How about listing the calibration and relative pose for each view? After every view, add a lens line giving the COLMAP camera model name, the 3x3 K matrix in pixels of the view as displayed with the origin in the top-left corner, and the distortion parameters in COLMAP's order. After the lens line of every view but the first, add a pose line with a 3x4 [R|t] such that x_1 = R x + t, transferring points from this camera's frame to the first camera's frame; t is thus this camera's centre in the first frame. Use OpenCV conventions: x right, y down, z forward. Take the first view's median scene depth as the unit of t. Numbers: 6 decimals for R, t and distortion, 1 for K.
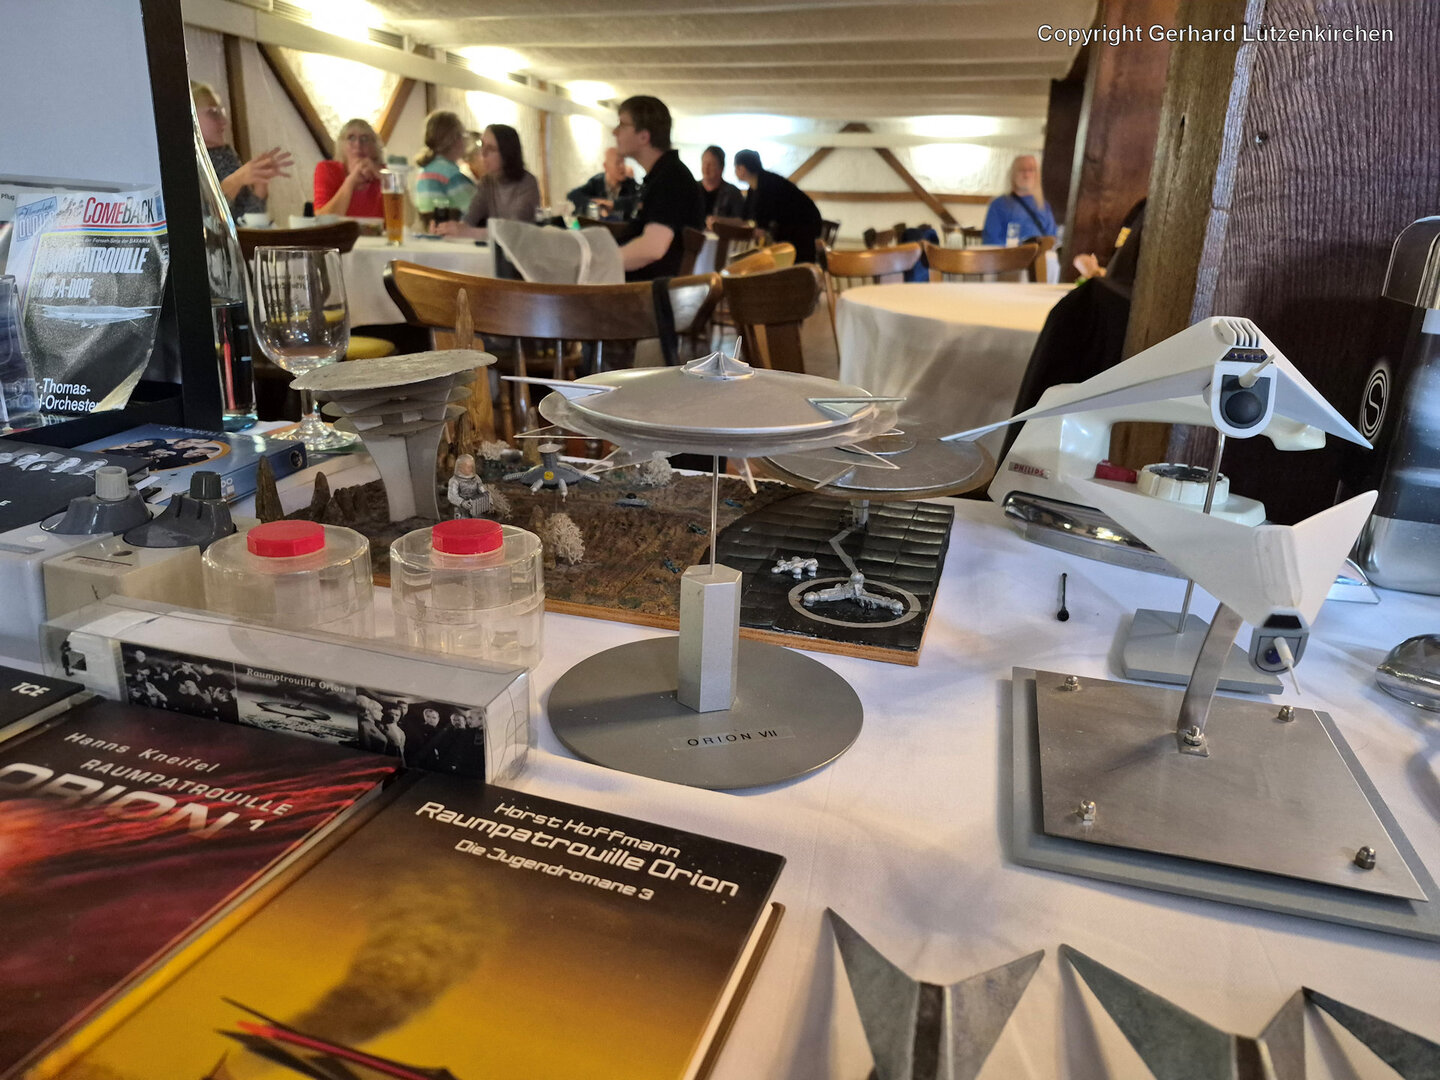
lens RADIAL K [[979.6, 0, 720.0], [0, 979.6, 540.0], [0, 0, 1]] dist [0.025441, -0.032800]
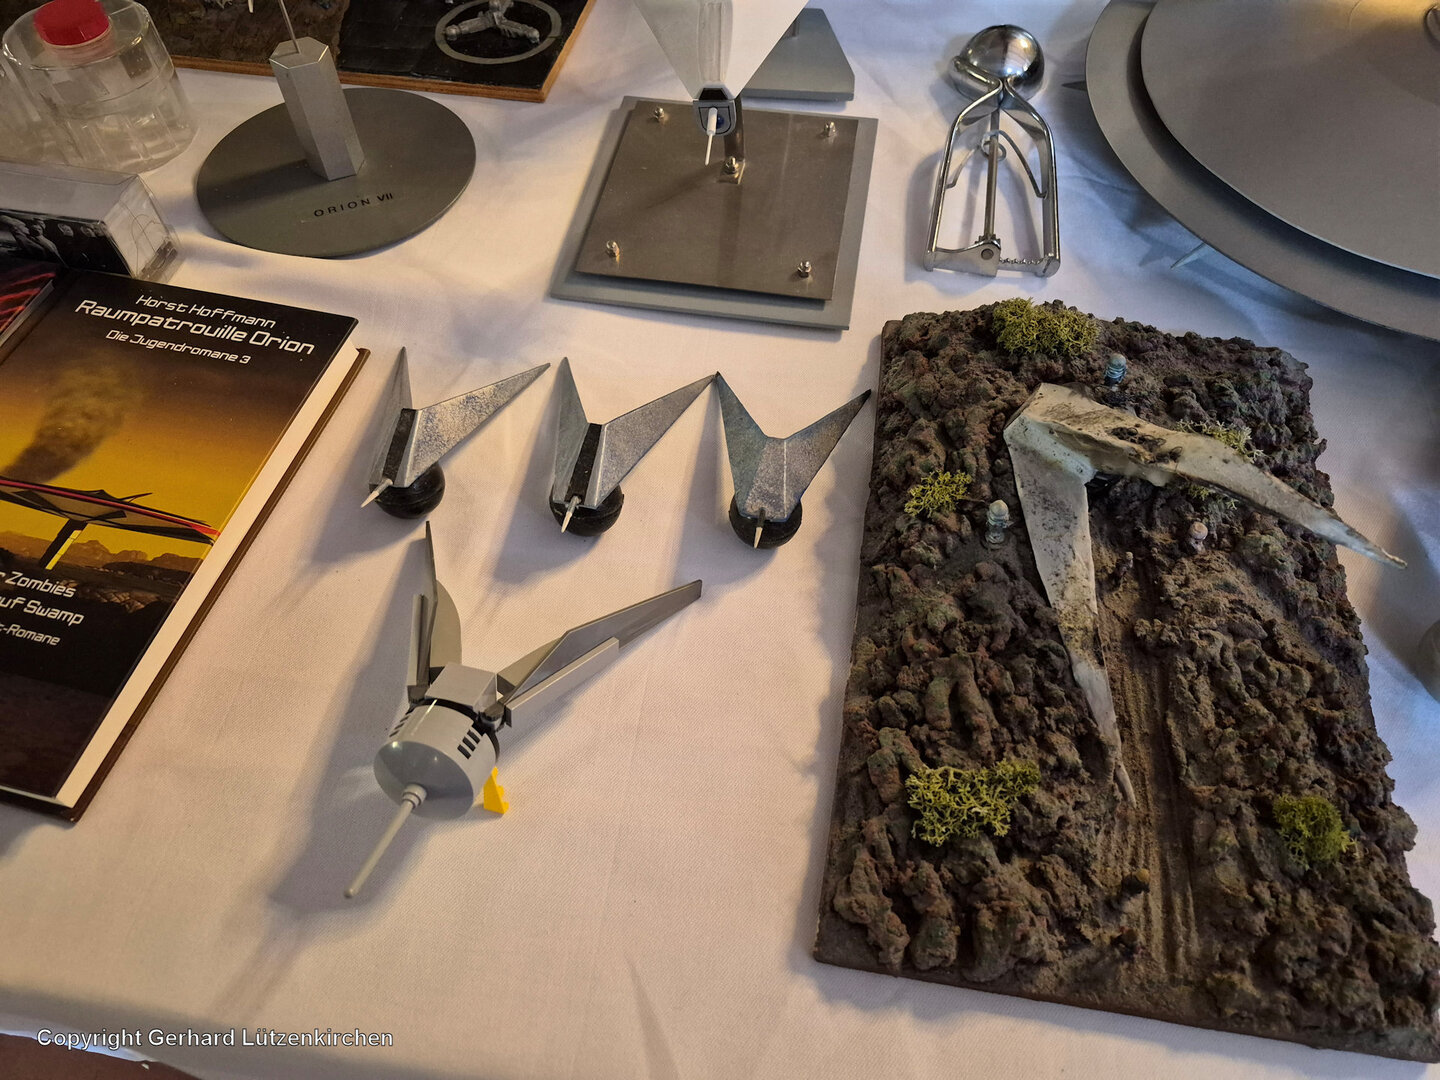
lens RADIAL K [[979.6, 0, 720.0], [0, 979.6, 540.0], [0, 0, 1]] dist [0.025441, -0.032800]
pose [[0.994830, -0.100676, 0.013295, 0.512868], [0.071037, 0.783480, 0.617344, -0.239271], [-0.072568, -0.613208, 0.786581, -0.294444]]
